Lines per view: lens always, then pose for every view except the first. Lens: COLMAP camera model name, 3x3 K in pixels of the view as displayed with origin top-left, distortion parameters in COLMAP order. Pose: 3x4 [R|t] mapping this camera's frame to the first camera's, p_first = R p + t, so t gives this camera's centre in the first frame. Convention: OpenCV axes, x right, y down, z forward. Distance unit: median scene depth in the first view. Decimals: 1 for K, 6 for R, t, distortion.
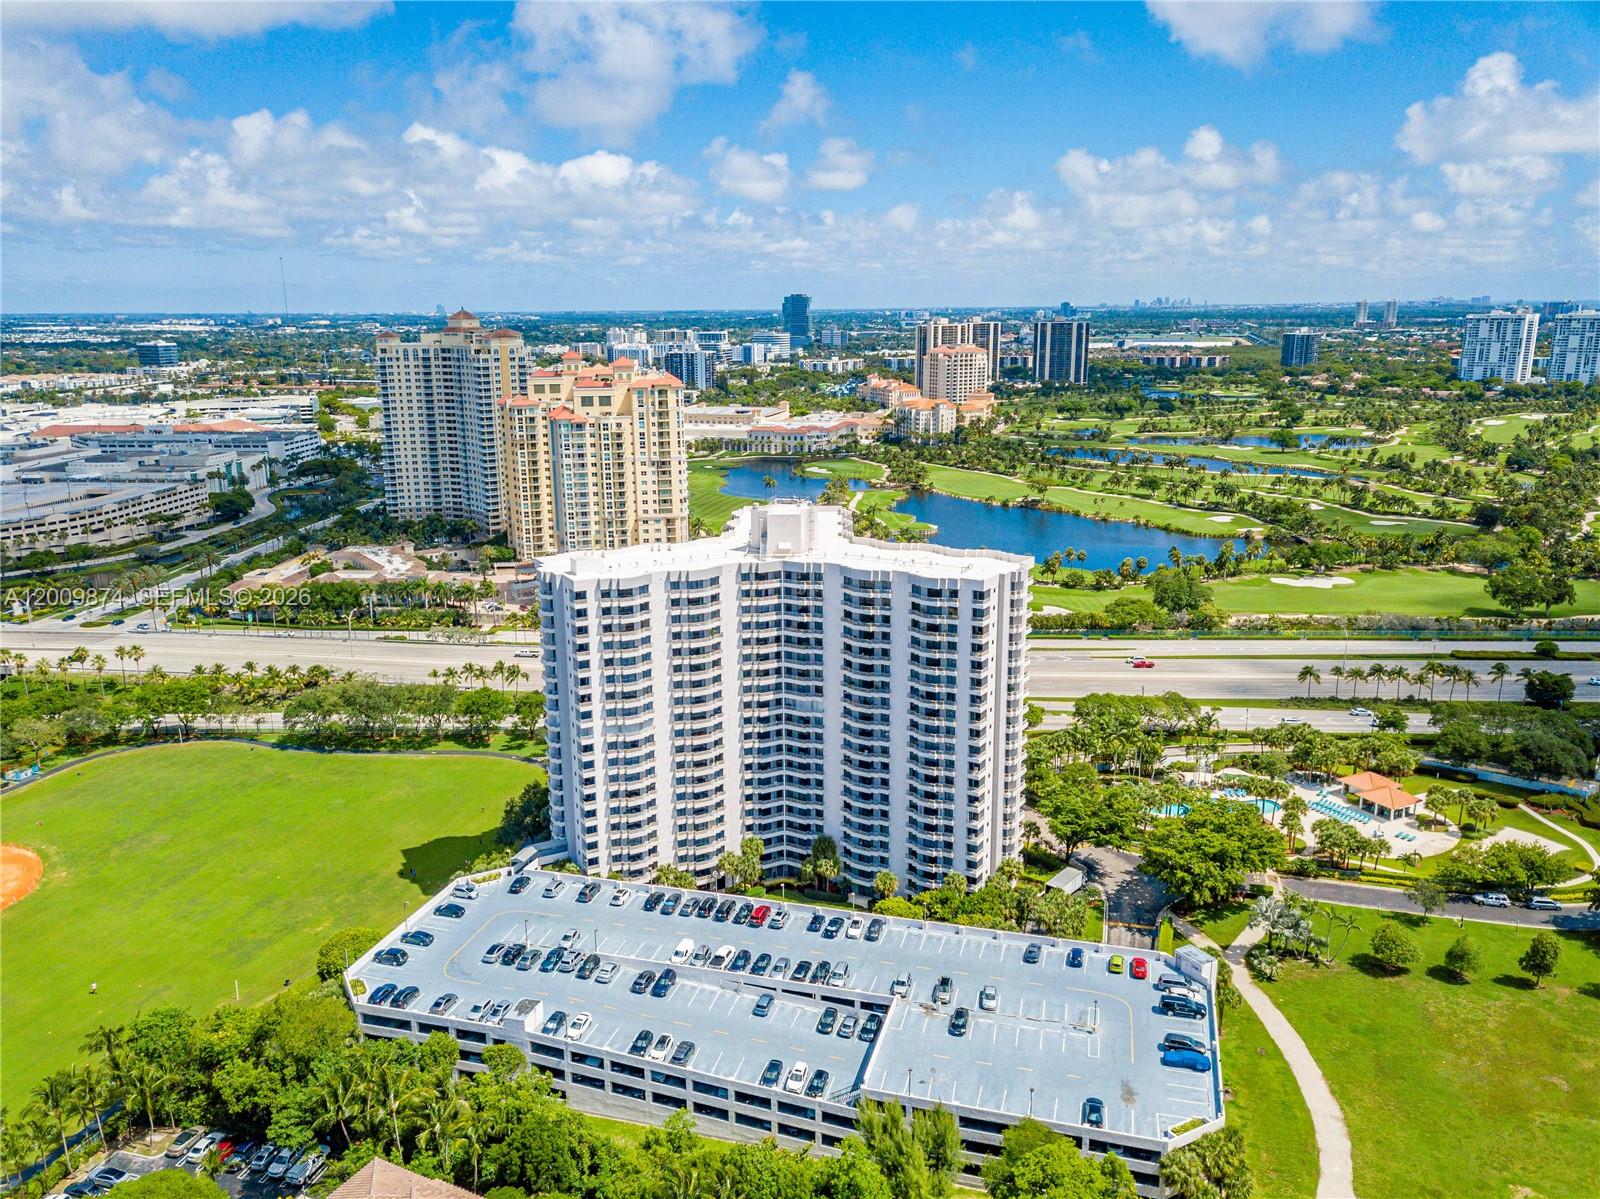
lens RADIAL K [[1201.2, 0, 800.0], [0, 1201.2, 599.5], [0, 0, 1]] dist [0.019769, 0.010813]
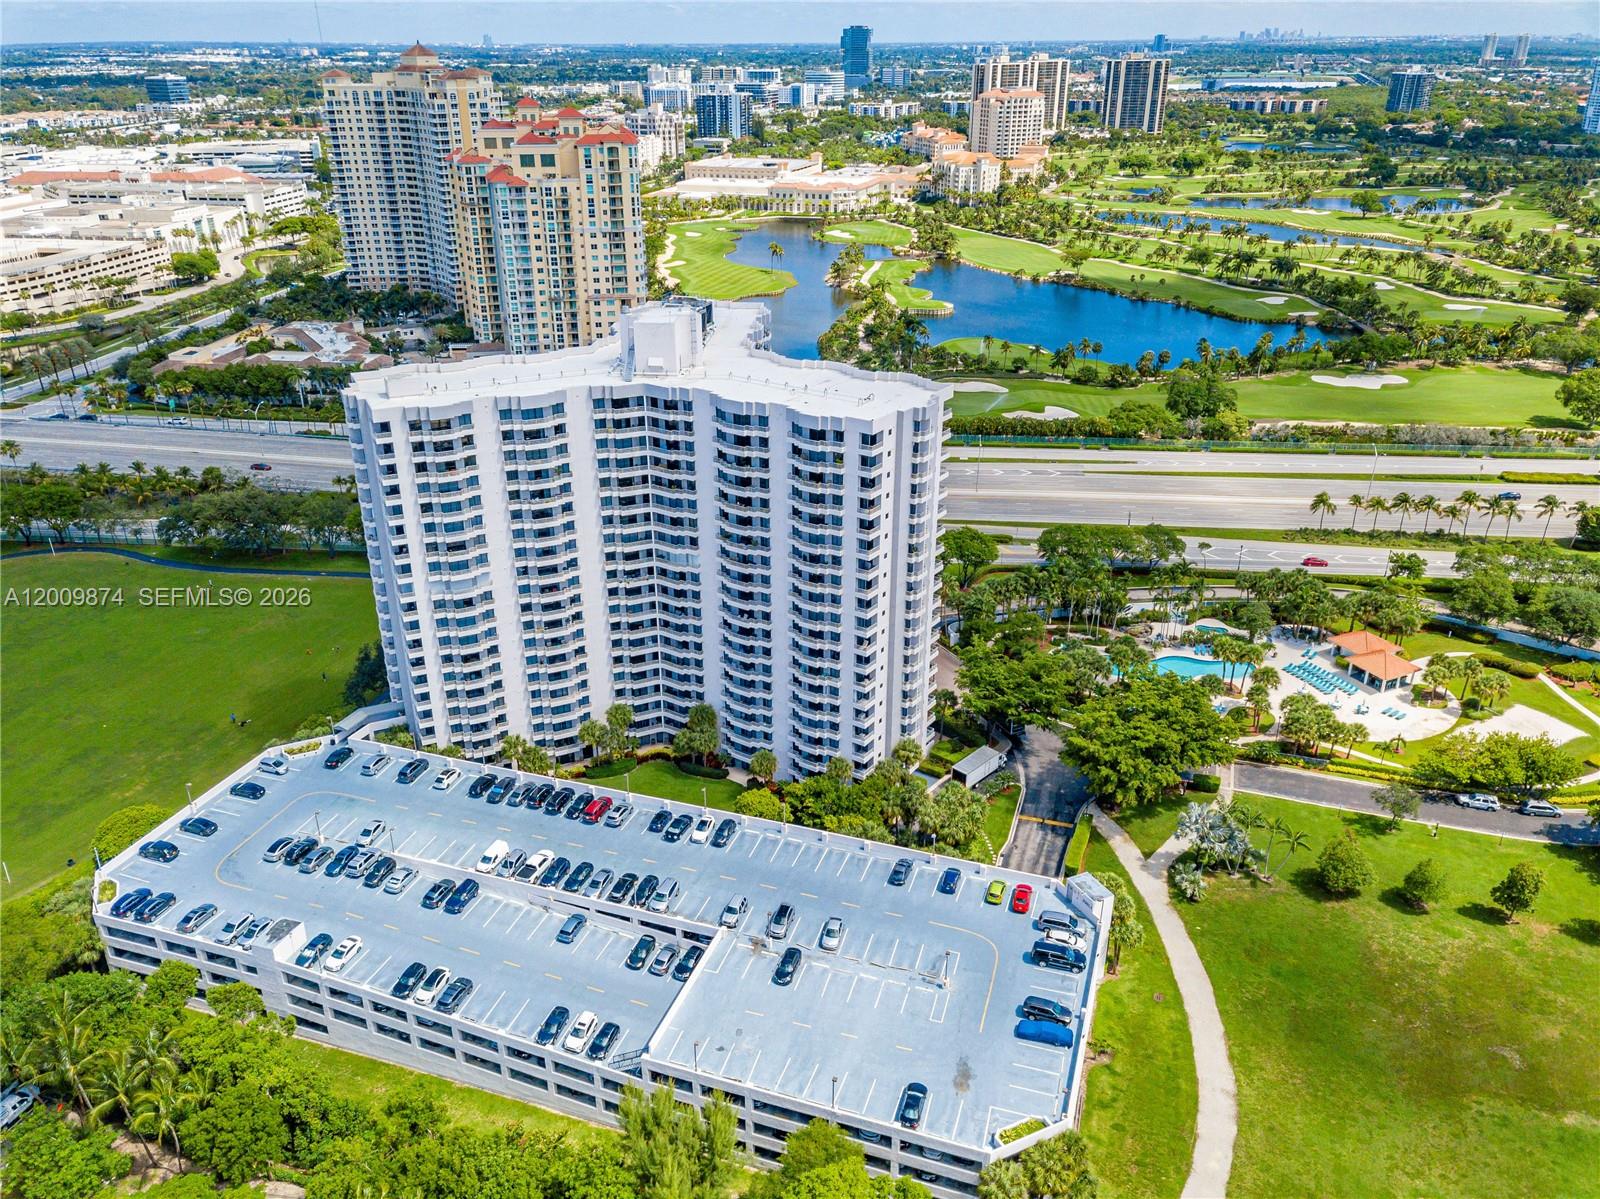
lens RADIAL K [[1201.2, 0, 800.0], [0, 1201.2, 599.5], [0, 0, 1]] dist [0.019769, 0.010813]
pose [[0.998544, 0.027213, -0.046569, 0.072663], [-0.017633, 0.980653, 0.194960, -0.027416], [0.050973, -0.193855, 0.979705, 0.094701]]
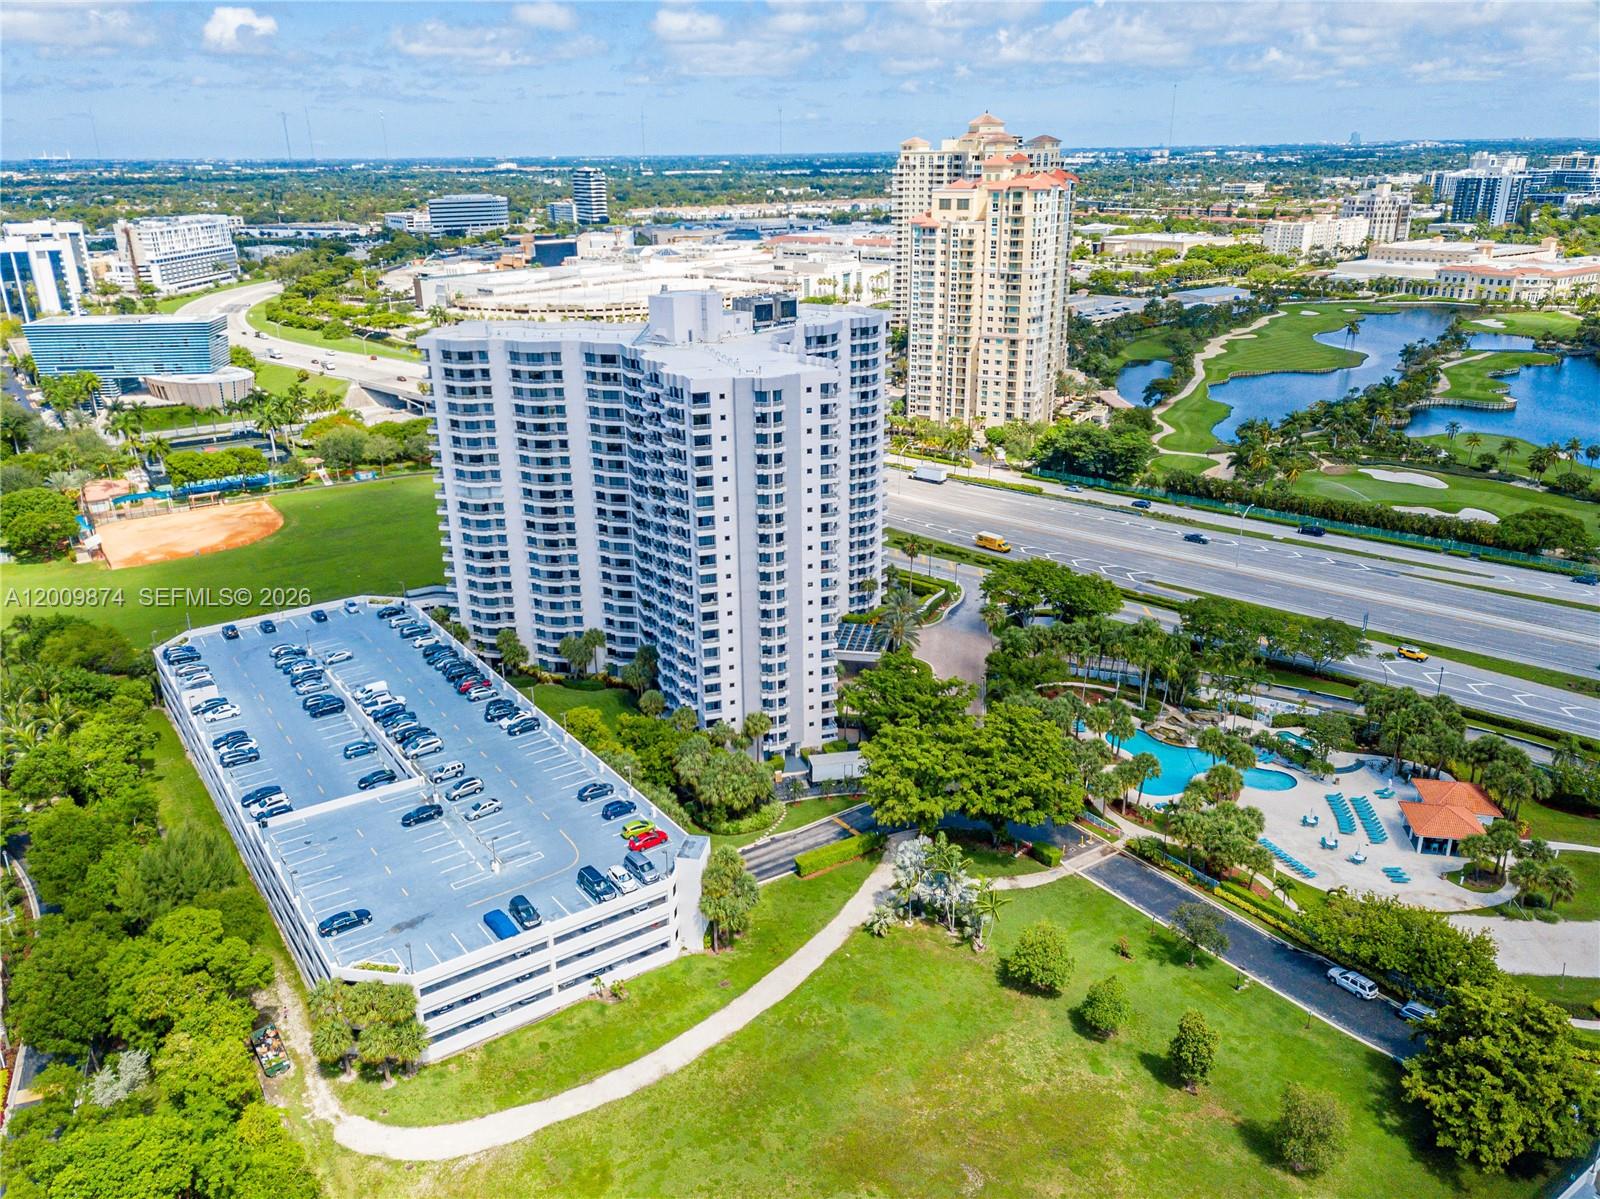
lens RADIAL K [[1236.4, 0, 804.3], [0, 1236.4, 582.0], [0, 0, 1]] dist [0.010930, 0.006023]
pose [[0.772365, 0.203181, -0.601805, 0.388531], [-0.138478, 0.978531, 0.152645, -0.009911], [0.619900, -0.034561, 0.783920, 0.177548]]
